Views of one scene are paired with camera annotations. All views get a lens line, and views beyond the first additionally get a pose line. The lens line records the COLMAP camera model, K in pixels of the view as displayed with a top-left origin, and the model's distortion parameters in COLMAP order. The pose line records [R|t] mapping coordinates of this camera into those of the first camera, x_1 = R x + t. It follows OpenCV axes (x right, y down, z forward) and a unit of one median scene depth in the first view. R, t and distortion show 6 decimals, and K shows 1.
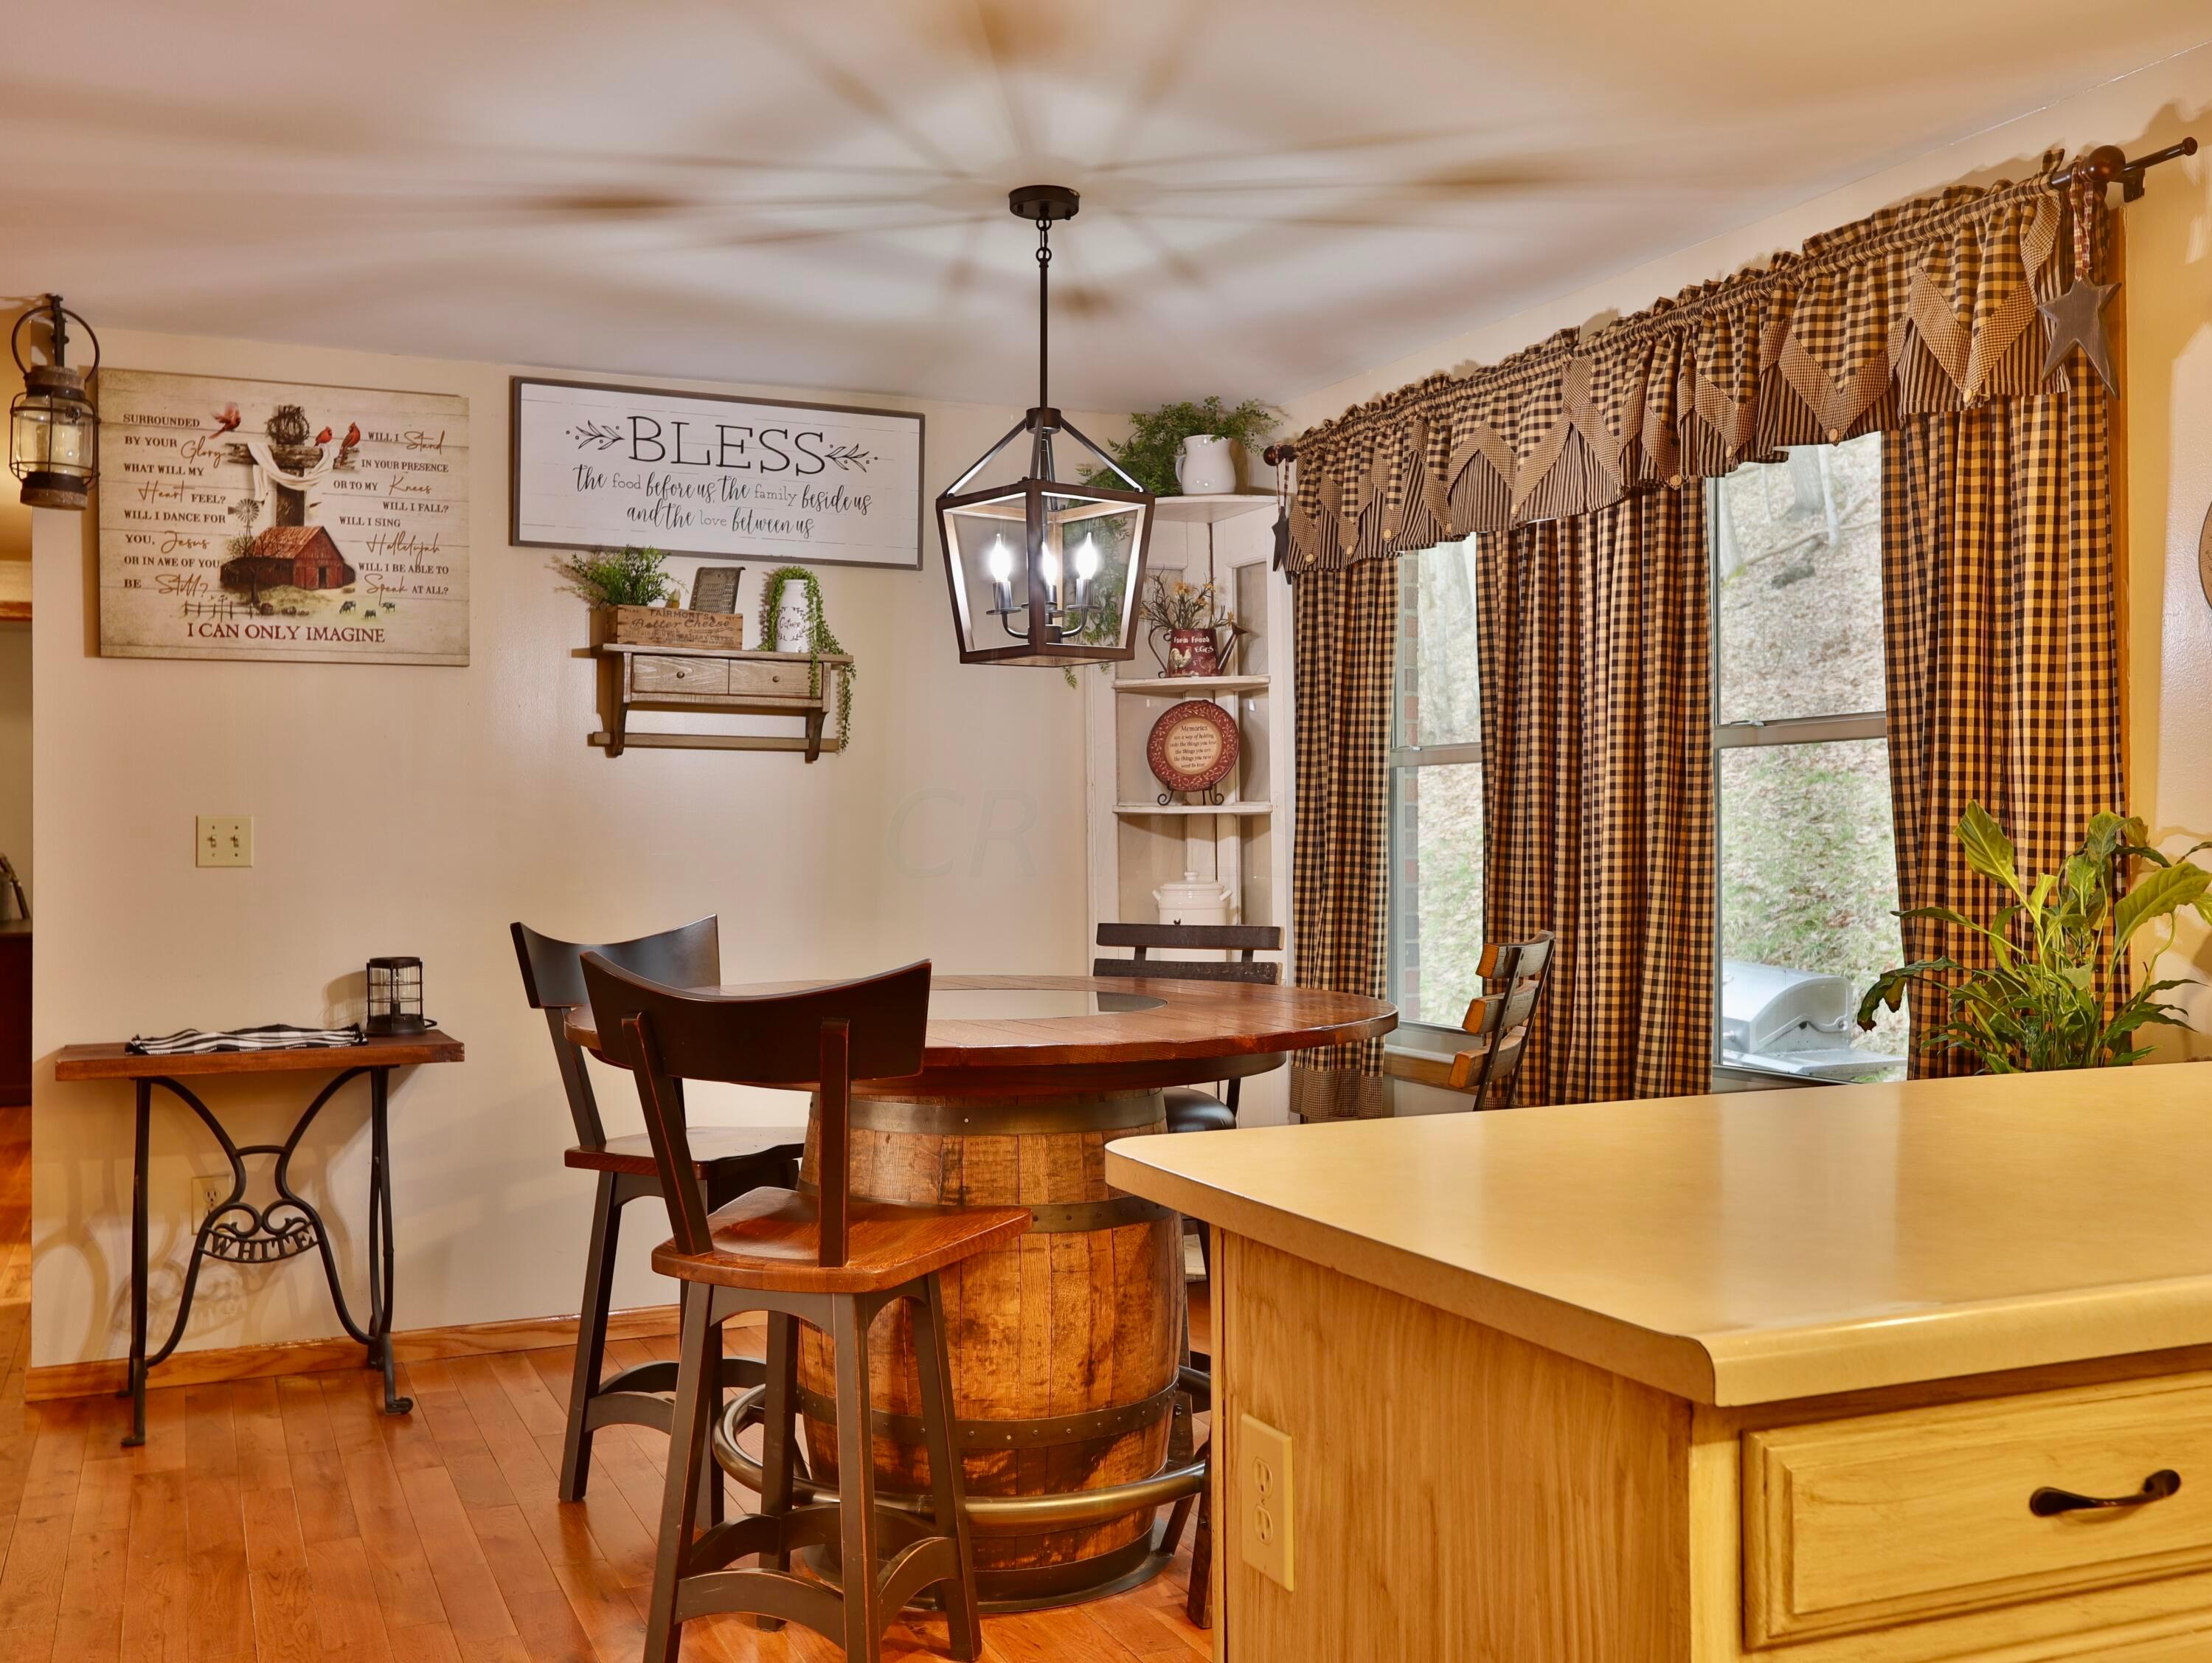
lens RADIAL K [[2194.7, 0, 1106.0], [0, 2194.7, 831.5], [0, 0, 1]] dist [-0.024352, 0.135230]
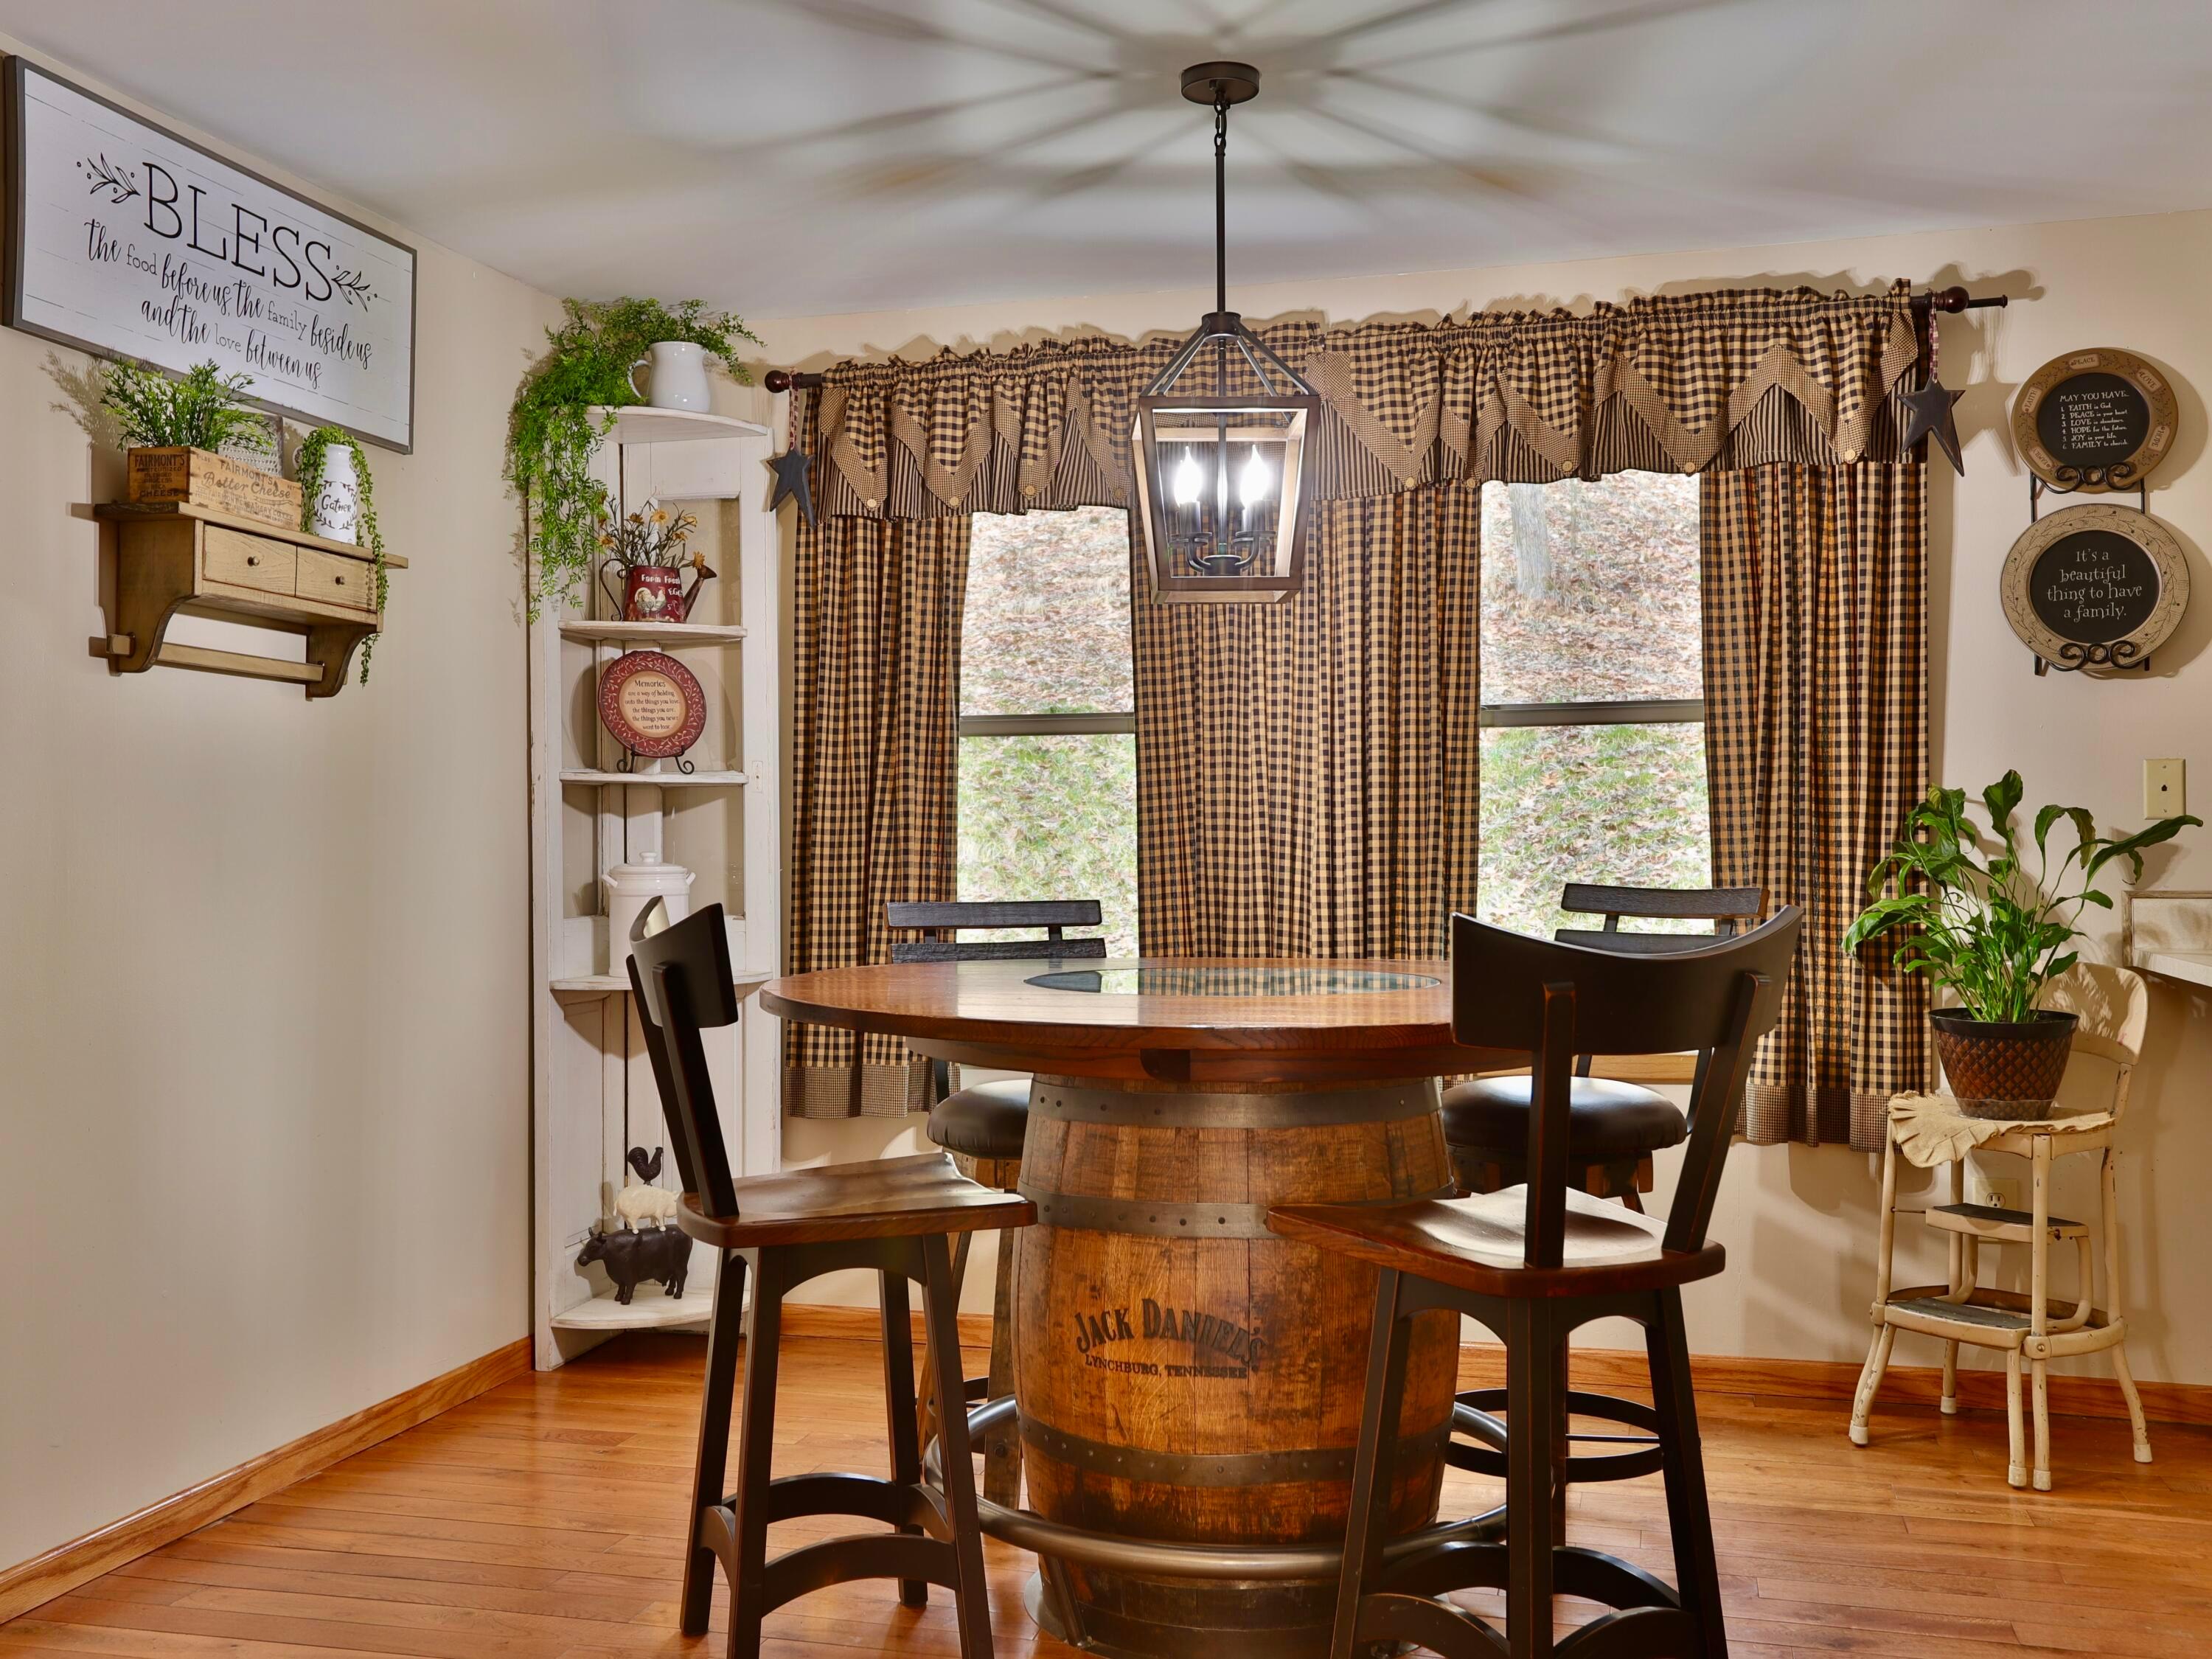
lens RADIAL K [[2194.4, 0, 1106.0], [0, 2194.4, 829.5], [0, 0, 1]] dist [-0.024352, 0.135230]
pose [[0.616227, 0.005501, 0.787549, -0.566060], [0.000066, 0.999975, -0.007037, 0.017432], [-0.787568, 0.004388, 0.616212, 0.363931]]
